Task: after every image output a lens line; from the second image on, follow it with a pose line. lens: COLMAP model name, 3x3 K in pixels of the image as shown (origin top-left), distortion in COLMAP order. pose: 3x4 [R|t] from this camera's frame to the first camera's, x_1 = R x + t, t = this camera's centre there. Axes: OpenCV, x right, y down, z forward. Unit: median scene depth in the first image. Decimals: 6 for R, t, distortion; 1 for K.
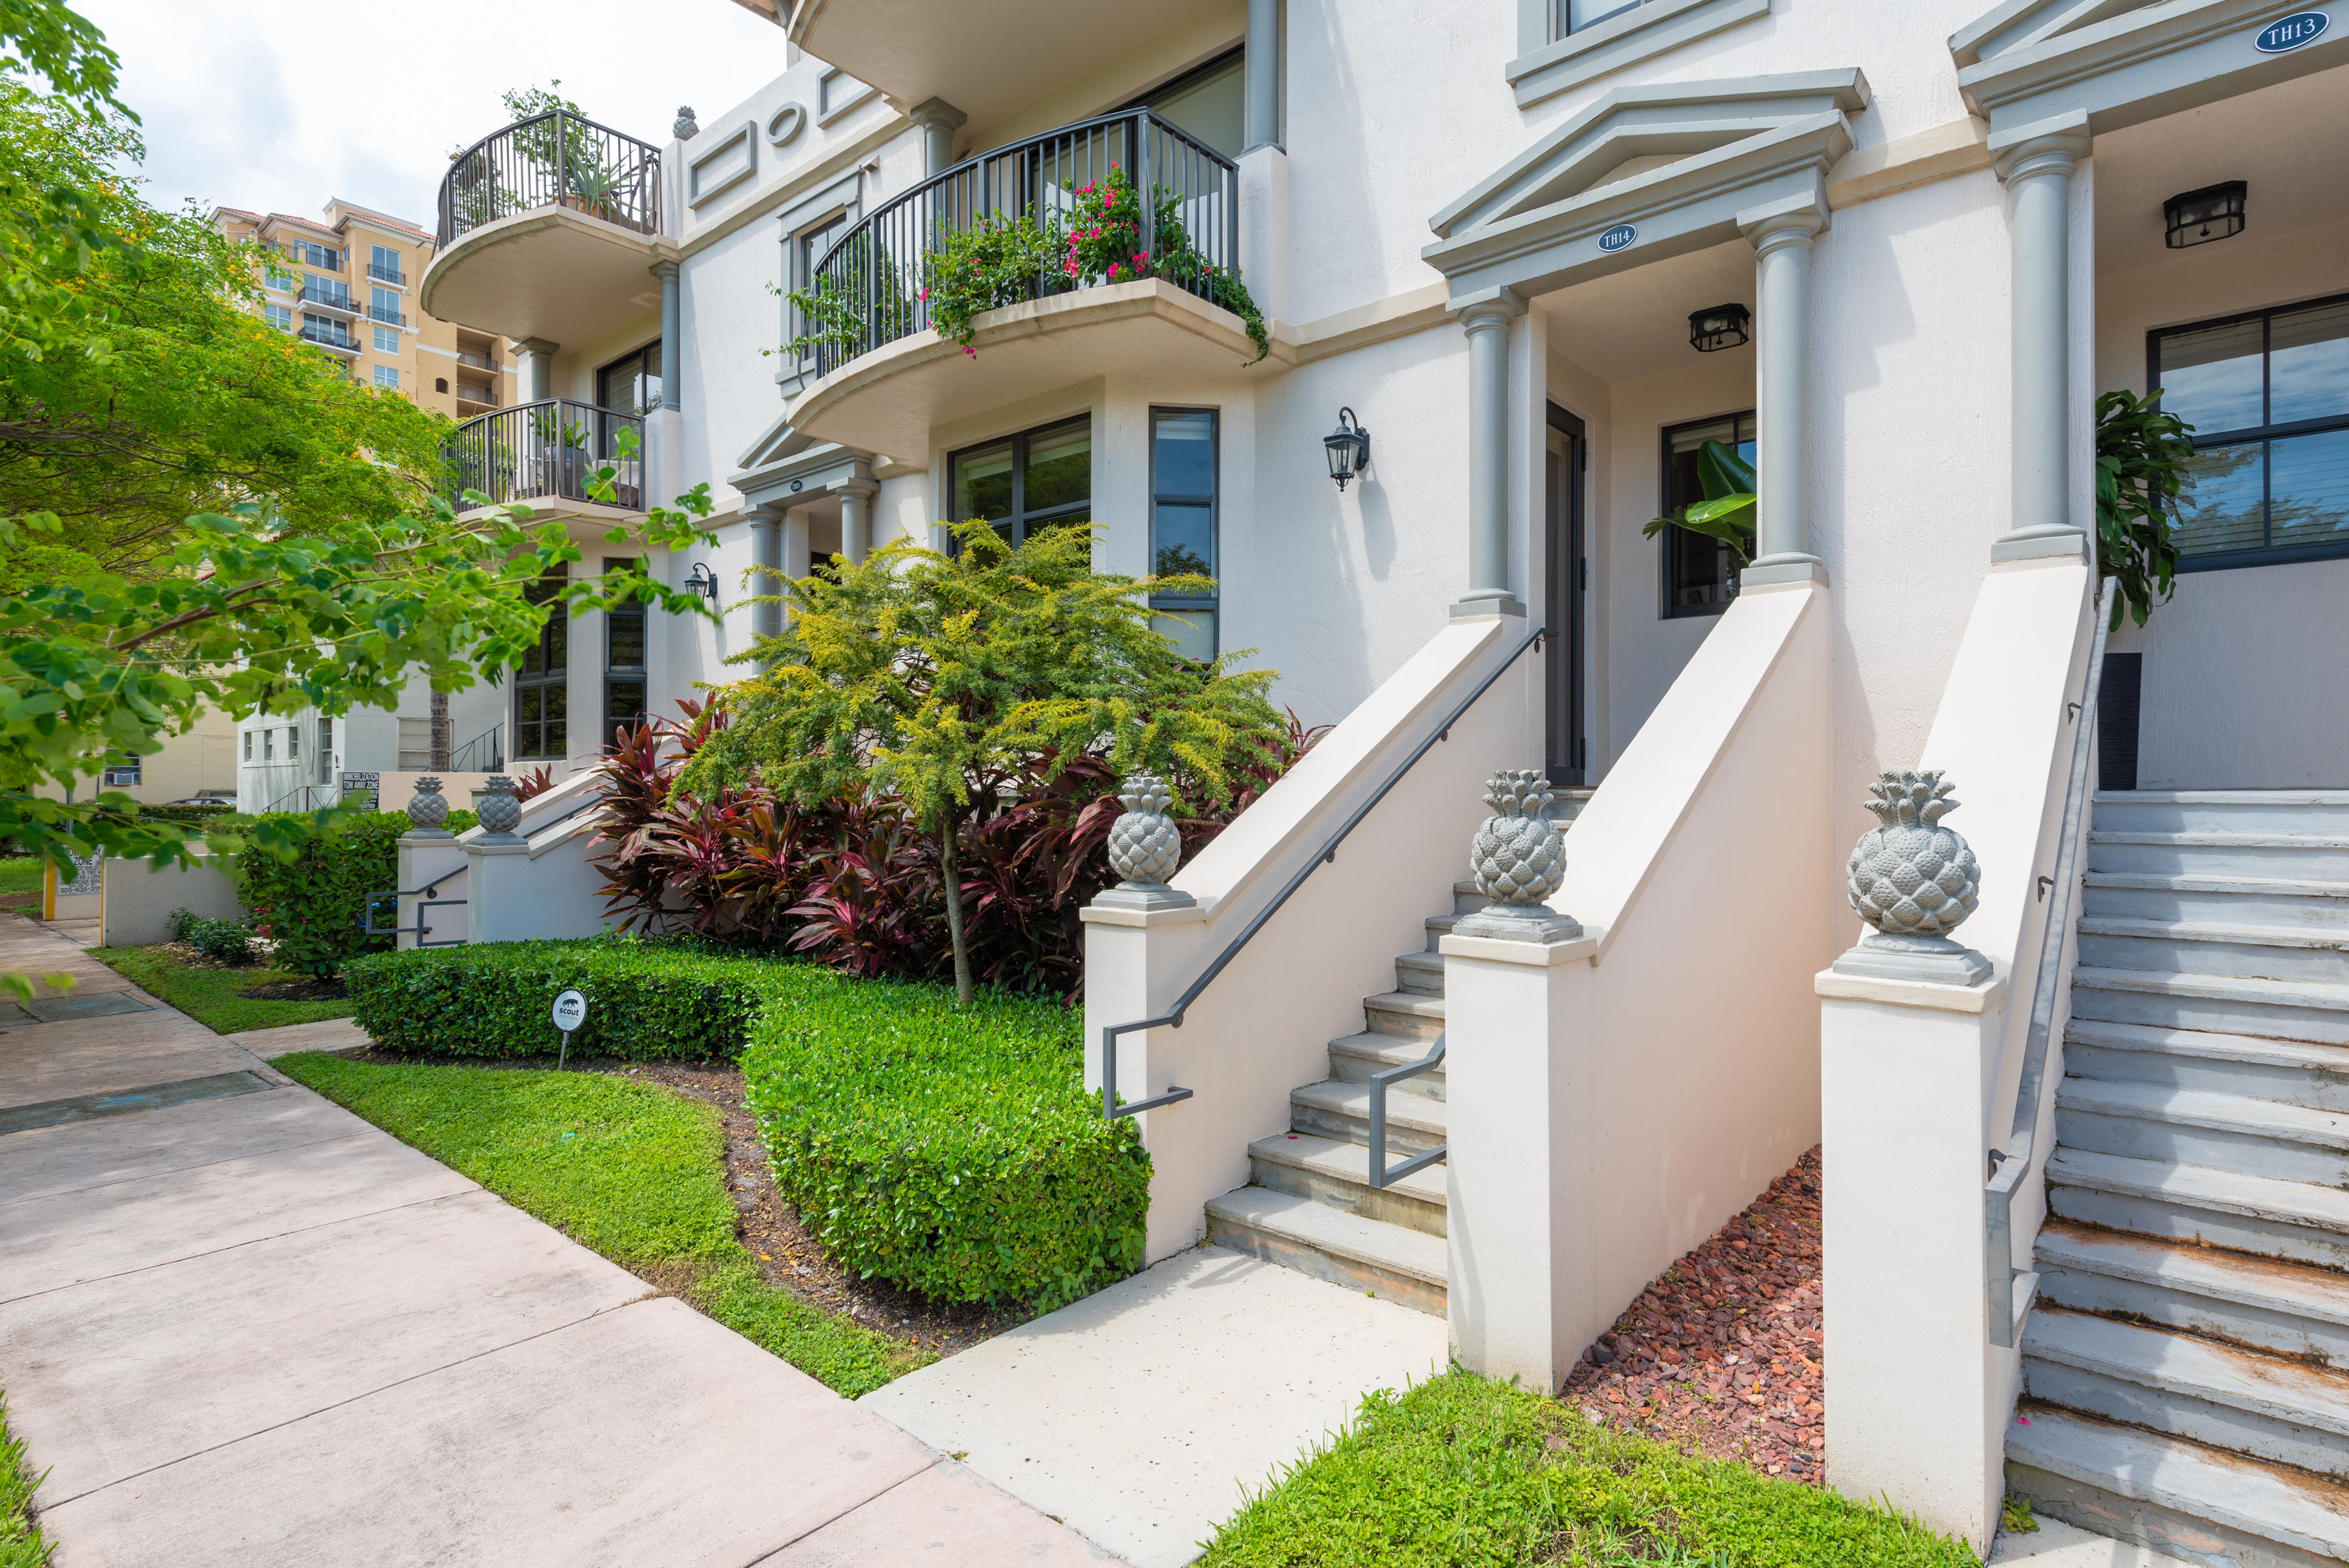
lens RADIAL K [[1205.6, 0, 1199.4], [0, 1205.6, 786.6], [0, 0, 1]] dist [0.016323, 0.000602]
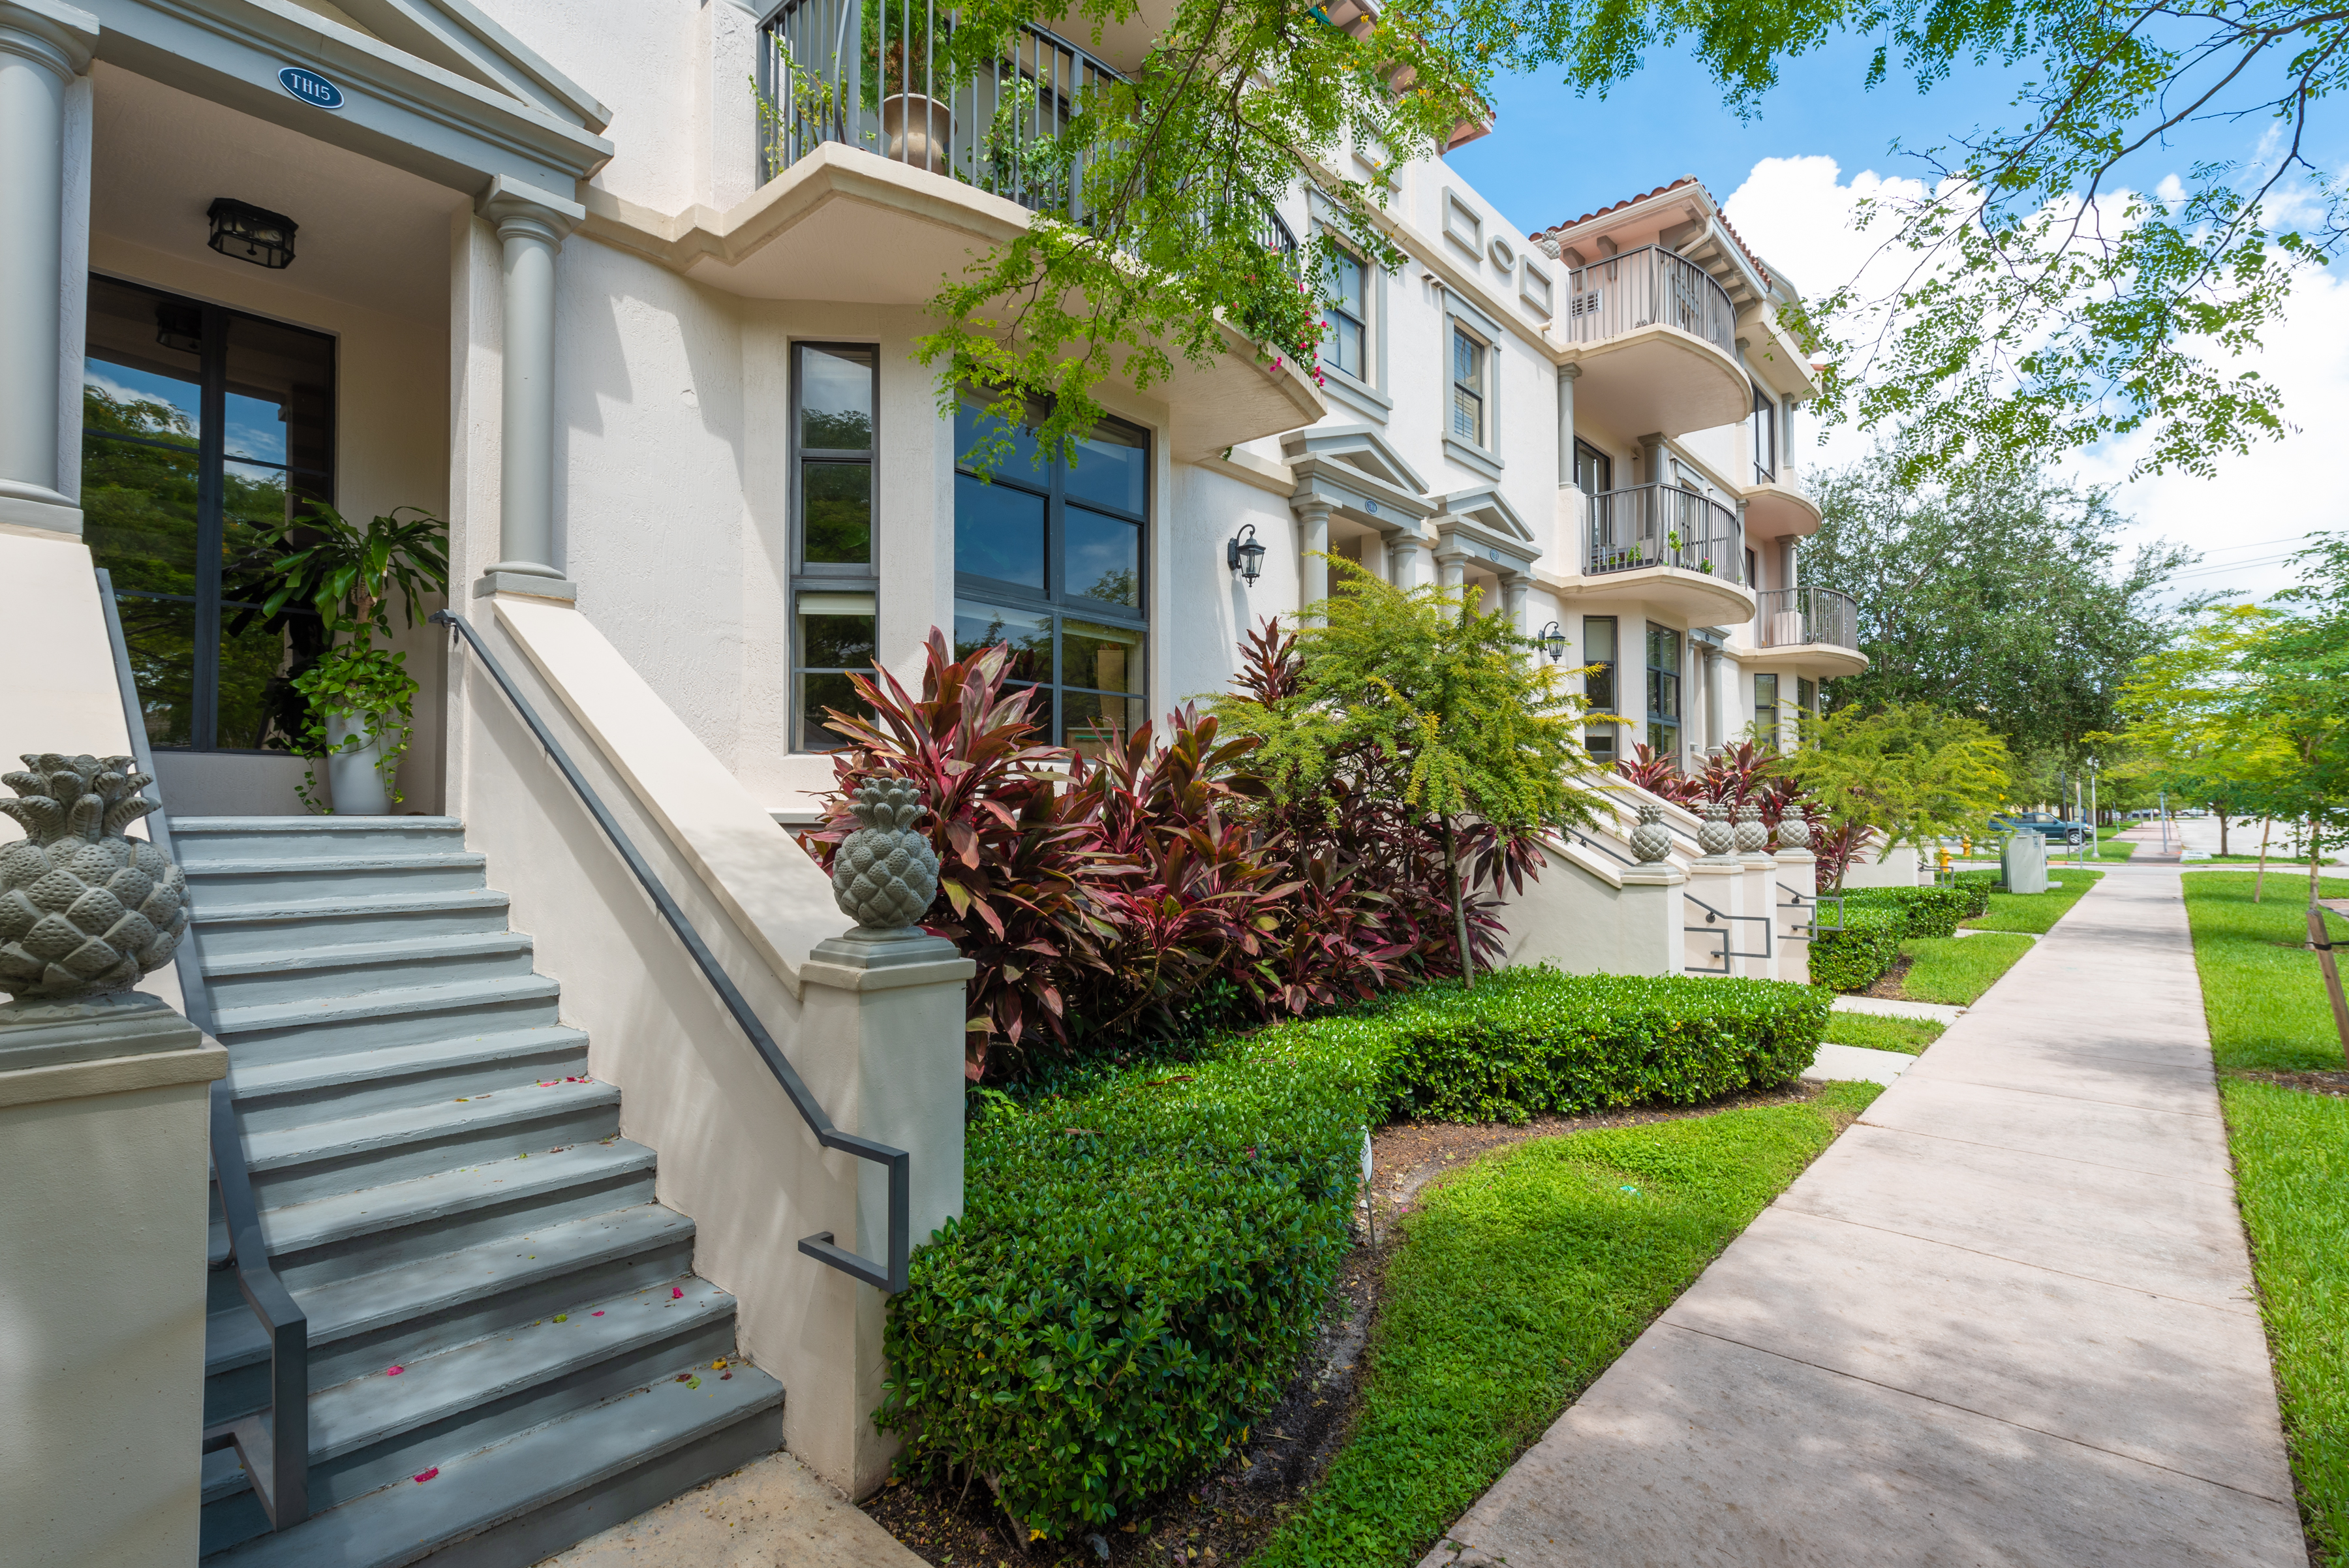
lens RADIAL K [[1090.9, 0, 1202.6], [0, 1090.9, 789.8], [0, 0, 1]] dist [0.012766, -0.004059]
pose [[0.003453, 0.017675, 0.999838, -1.176620], [-0.002595, 0.999841, -0.017666, 0.000499], [-0.999991, -0.002533, 0.003498, 1.144723]]
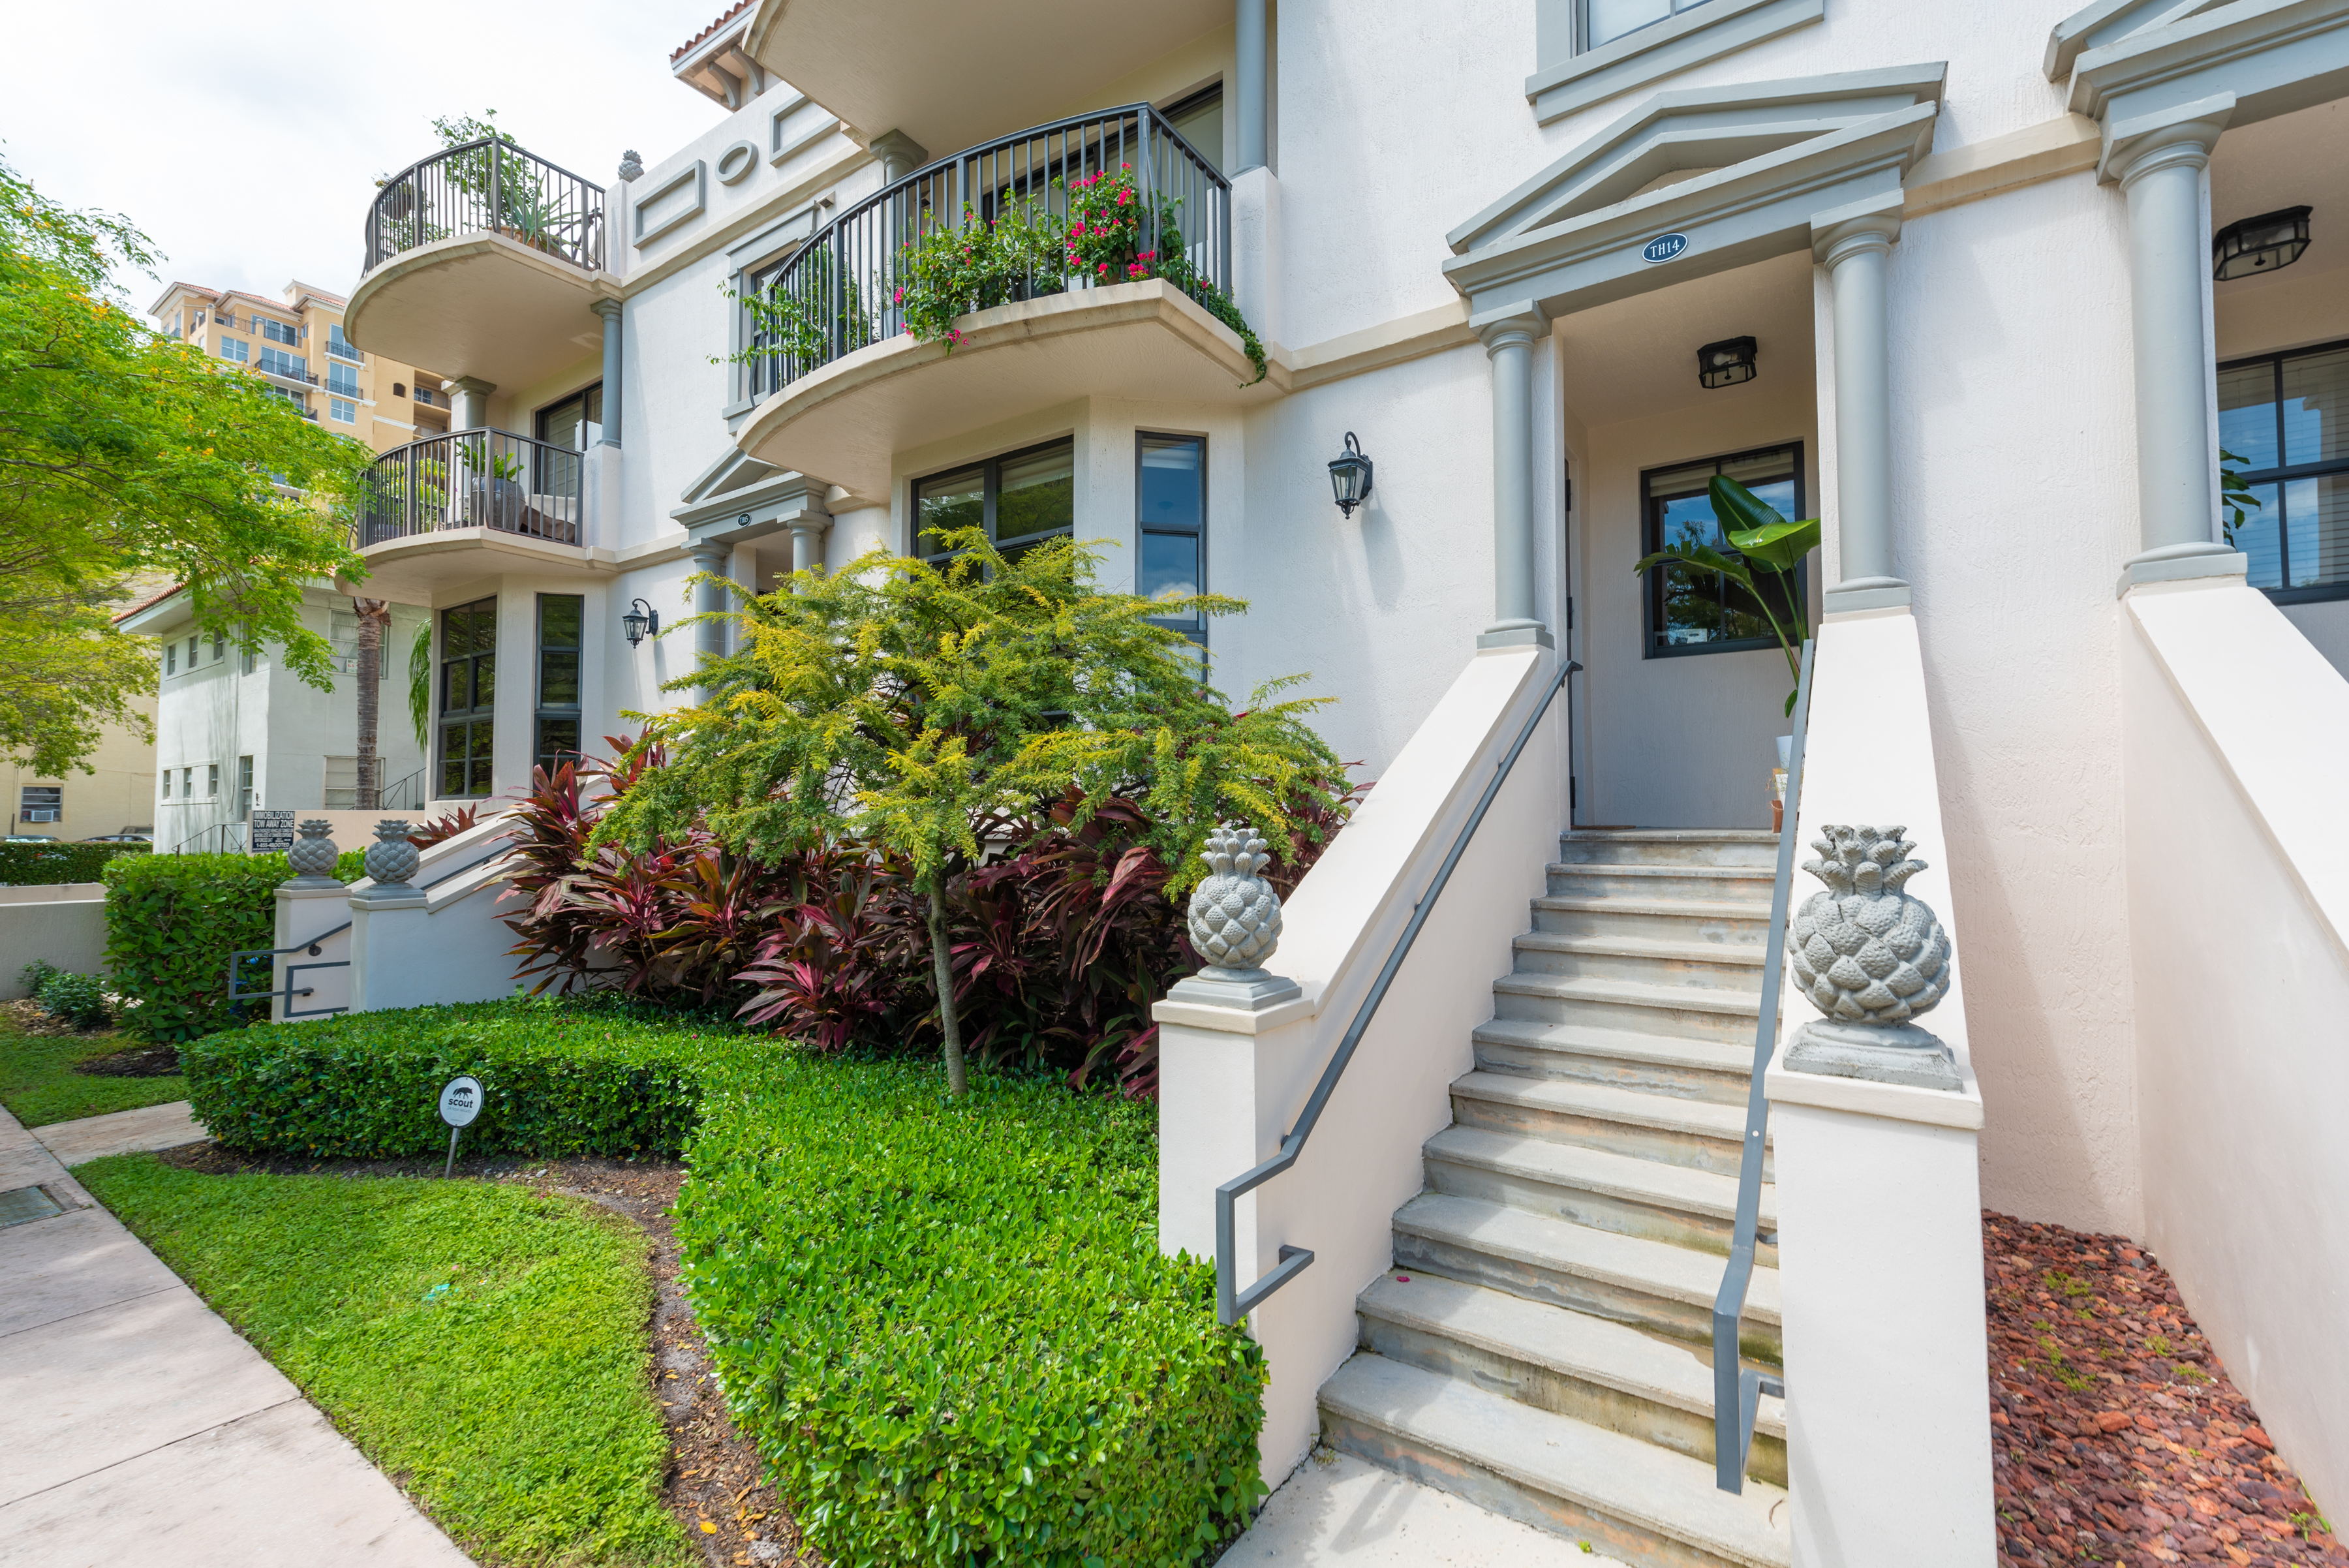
lens RADIAL K [[1012.7, 0, 1205.0], [0, 1012.7, 780.7], [0, 0, 1]] dist [0.013617, -0.001289]
pose [[0.993548, -0.000896, 0.113408, -0.092894], [0.004807, 0.999403, -0.034225, -0.011252], [-0.113309, 0.034550, 0.992959, 0.243963]]
